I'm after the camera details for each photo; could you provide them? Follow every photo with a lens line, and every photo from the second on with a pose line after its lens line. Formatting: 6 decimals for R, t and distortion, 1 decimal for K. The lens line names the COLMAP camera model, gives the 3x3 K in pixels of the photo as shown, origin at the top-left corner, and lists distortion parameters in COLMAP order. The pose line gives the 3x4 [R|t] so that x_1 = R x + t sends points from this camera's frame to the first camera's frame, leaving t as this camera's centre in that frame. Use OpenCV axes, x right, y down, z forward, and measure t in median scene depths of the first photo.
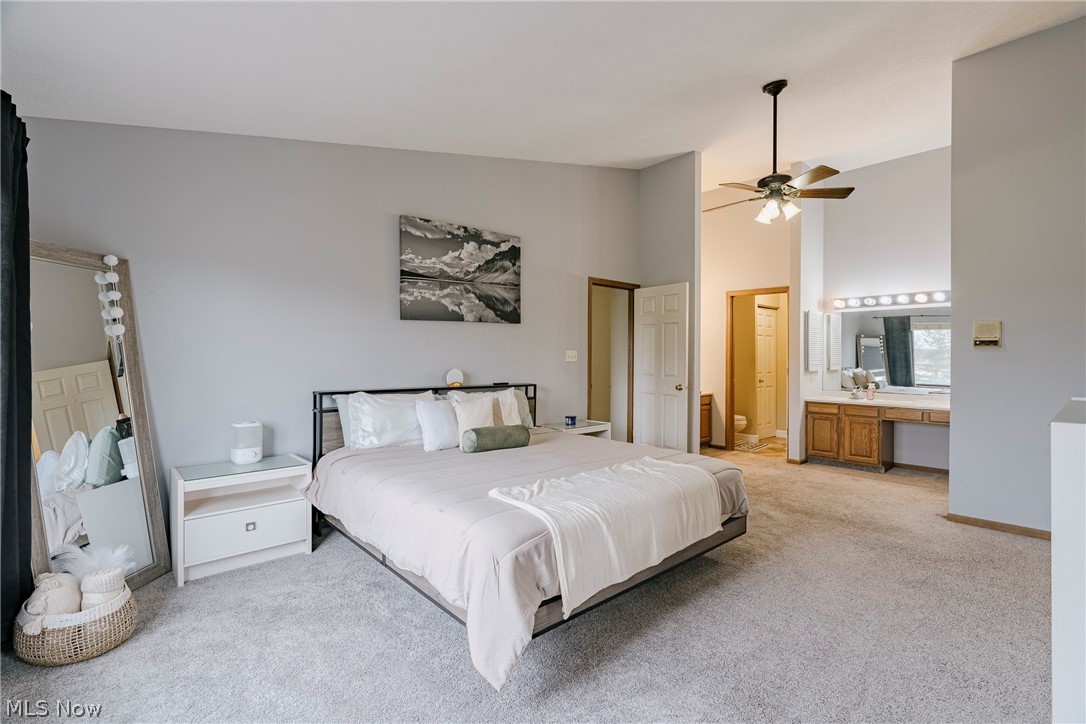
lens RADIAL K [[494.8, 0, 551.1], [0, 494.8, 352.7], [0, 0, 1]] dist [-0.004580, 0.000694]
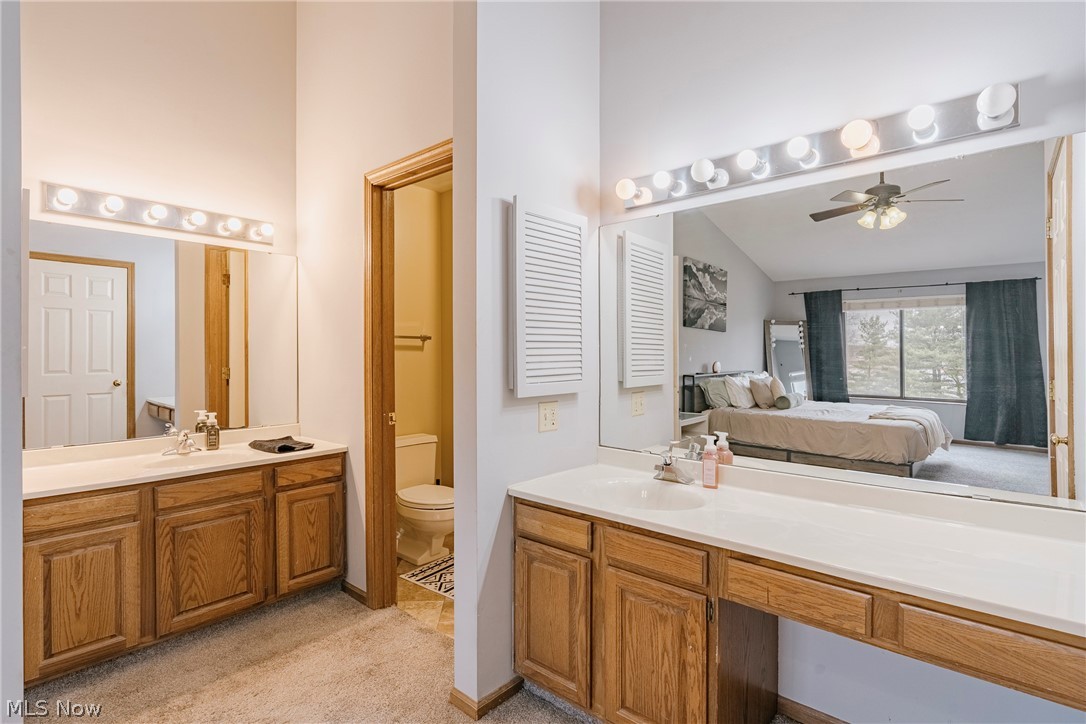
lens RADIAL K [[522.4, 0, 535.6], [0, 522.4, 364.8], [0, 0, 1]] dist [0.000589, -0.000703]
pose [[0.995453, -0.008658, 0.094859, 0.494970], [0.006352, 0.999678, 0.024582, 0.008734], [-0.095041, -0.023868, 0.995187, 0.669177]]
